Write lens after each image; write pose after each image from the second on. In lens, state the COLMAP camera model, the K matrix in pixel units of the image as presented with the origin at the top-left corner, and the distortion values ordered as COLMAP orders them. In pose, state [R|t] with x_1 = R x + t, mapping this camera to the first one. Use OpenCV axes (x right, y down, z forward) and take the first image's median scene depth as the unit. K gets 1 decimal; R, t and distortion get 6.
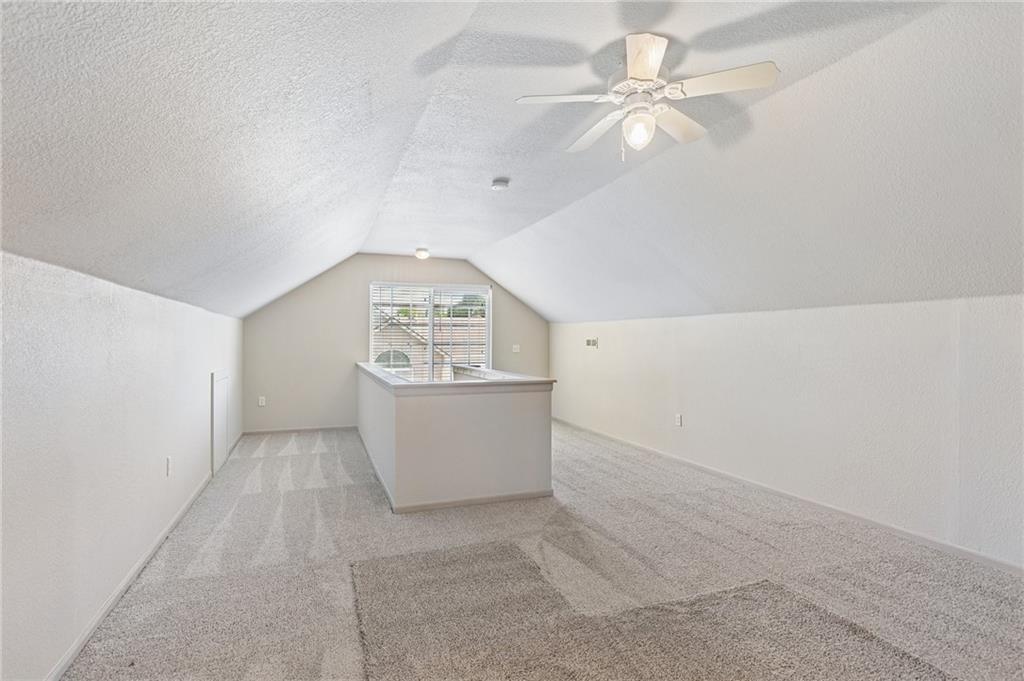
lens RADIAL K [[510.0, 0, 503.3], [0, 510.0, 340.3], [0, 0, 1]] dist [-0.003901, -0.000307]
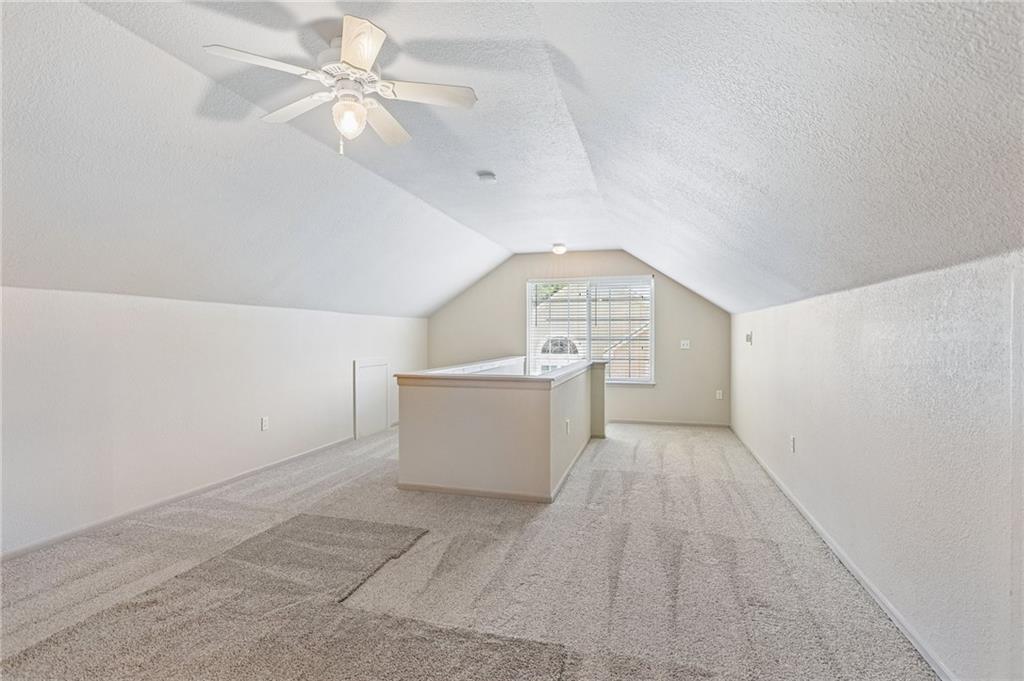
lens RADIAL K [[510.0, 0, 503.3], [0, 510.0, 340.3], [0, 0, 1]] dist [-0.003901, -0.000307]
pose [[0.798222, 0.004629, -0.602345, 0.556258], [0.001087, 0.999958, 0.009125, 0.000910], [0.602362, -0.007938, 0.798183, 0.204425]]
